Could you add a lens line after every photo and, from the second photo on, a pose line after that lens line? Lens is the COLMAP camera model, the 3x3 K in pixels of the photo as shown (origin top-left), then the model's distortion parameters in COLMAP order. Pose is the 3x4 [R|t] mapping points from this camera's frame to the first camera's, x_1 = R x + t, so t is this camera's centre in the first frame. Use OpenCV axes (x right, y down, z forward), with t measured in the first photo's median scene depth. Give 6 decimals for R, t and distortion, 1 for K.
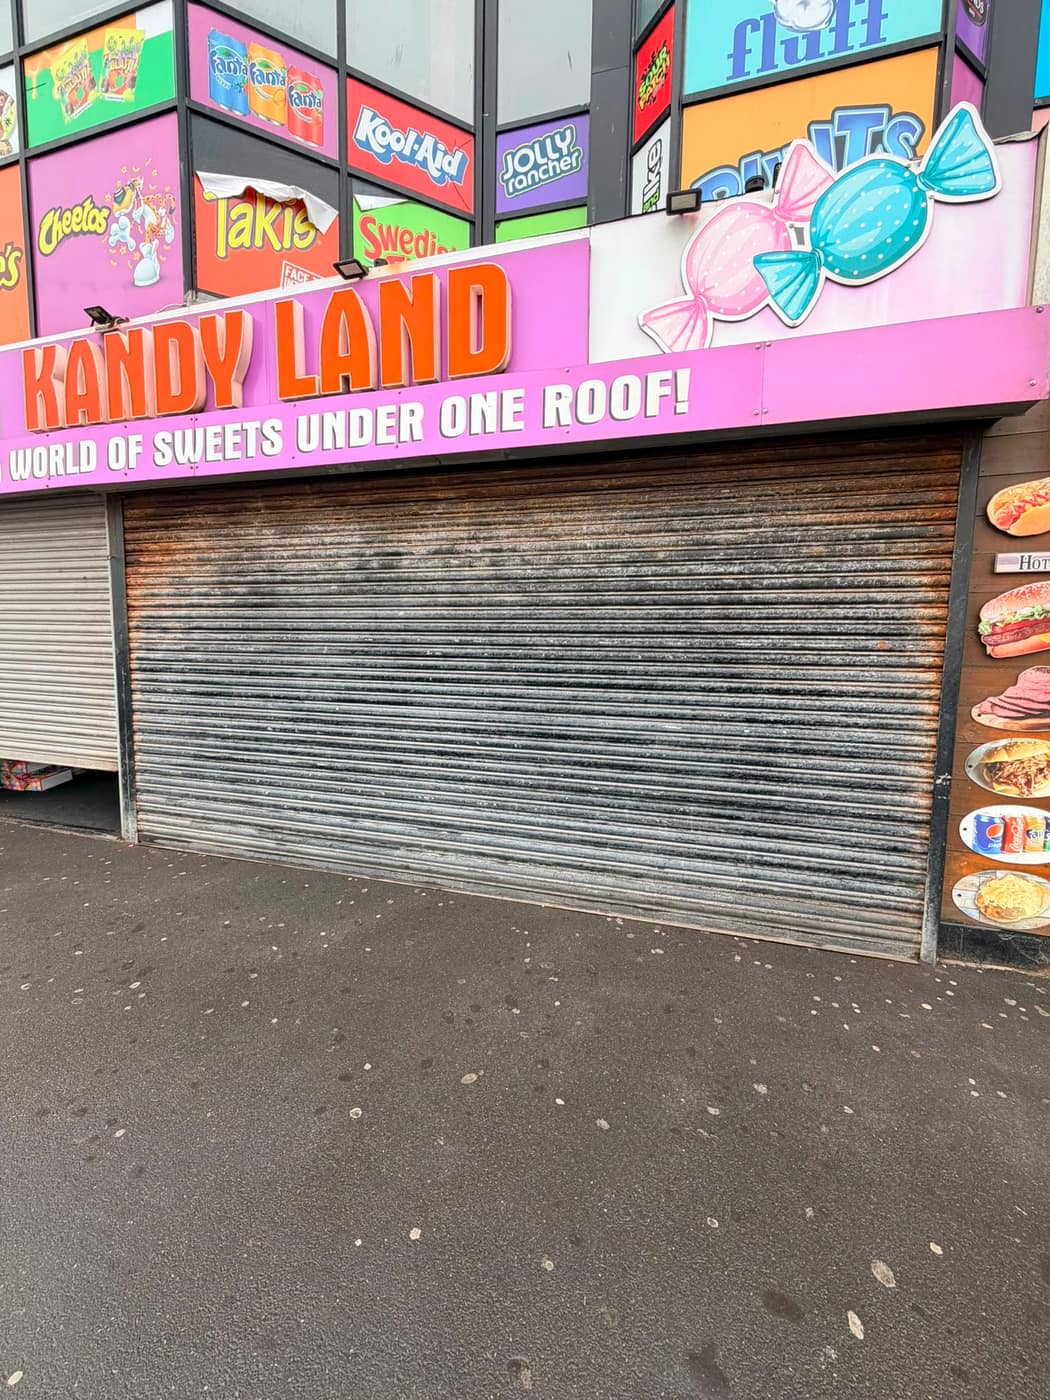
lens RADIAL K [[542.9, 0, 528.9], [0, 542.9, 699.7], [0, 0, 1]] dist [-0.000813, 0.000159]
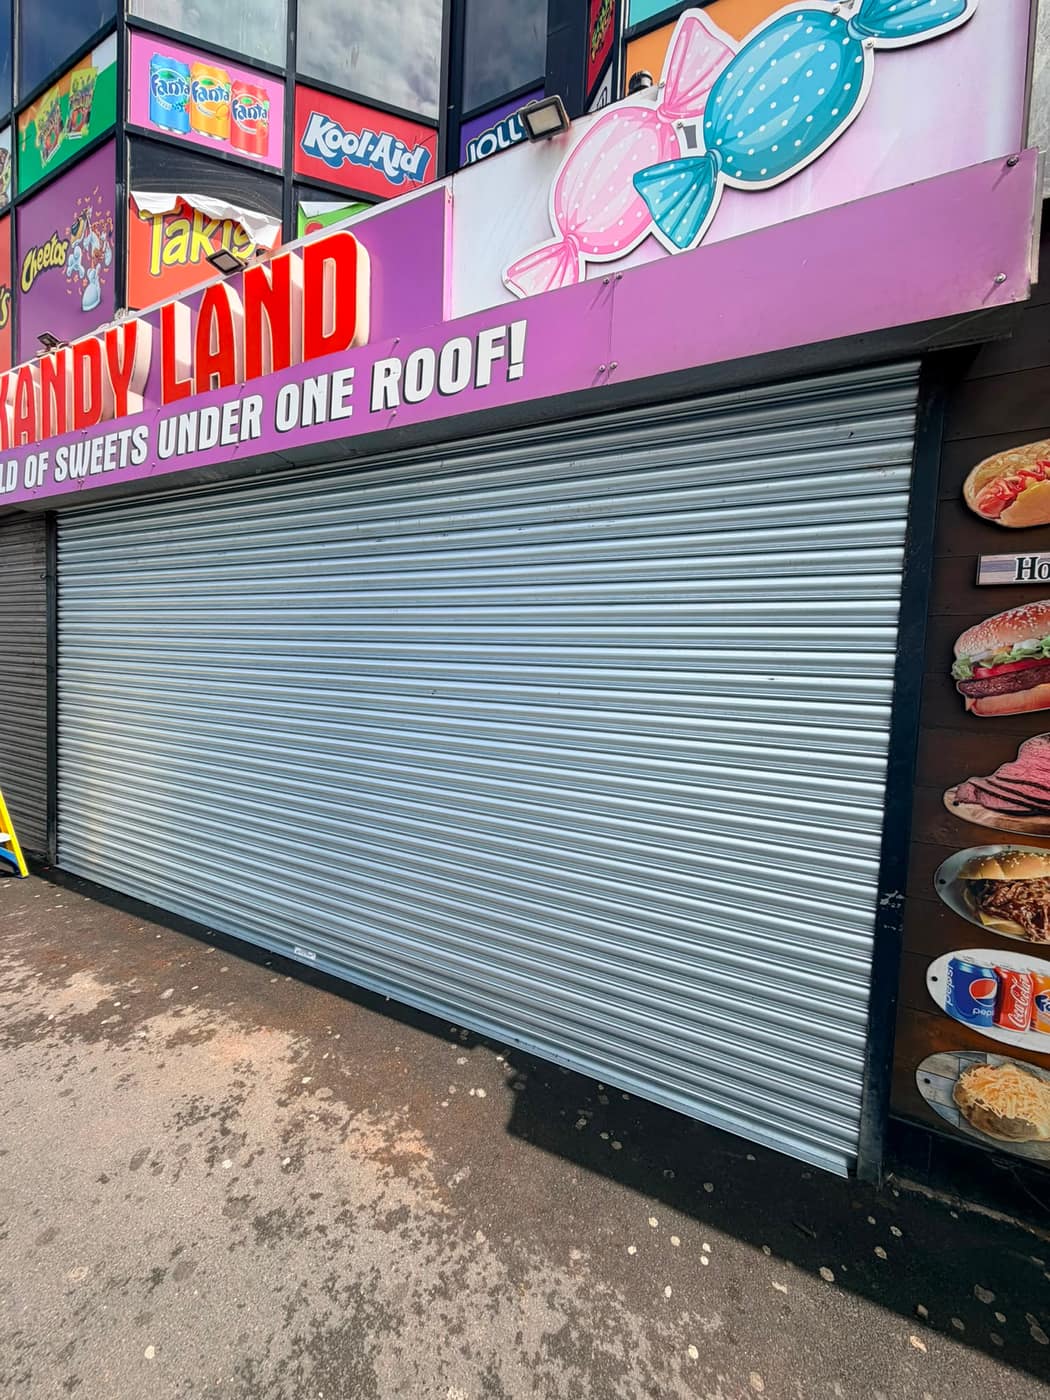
lens RADIAL K [[542.9, 0, 528.9], [0, 542.9, 699.7], [0, 0, 1]] dist [-0.000813, 0.000159]
pose [[0.983900, 0.034679, -0.175326, 0.423307], [-0.042633, 0.998216, -0.041810, -0.044846], [0.173563, 0.048611, 0.983622, 0.260587]]
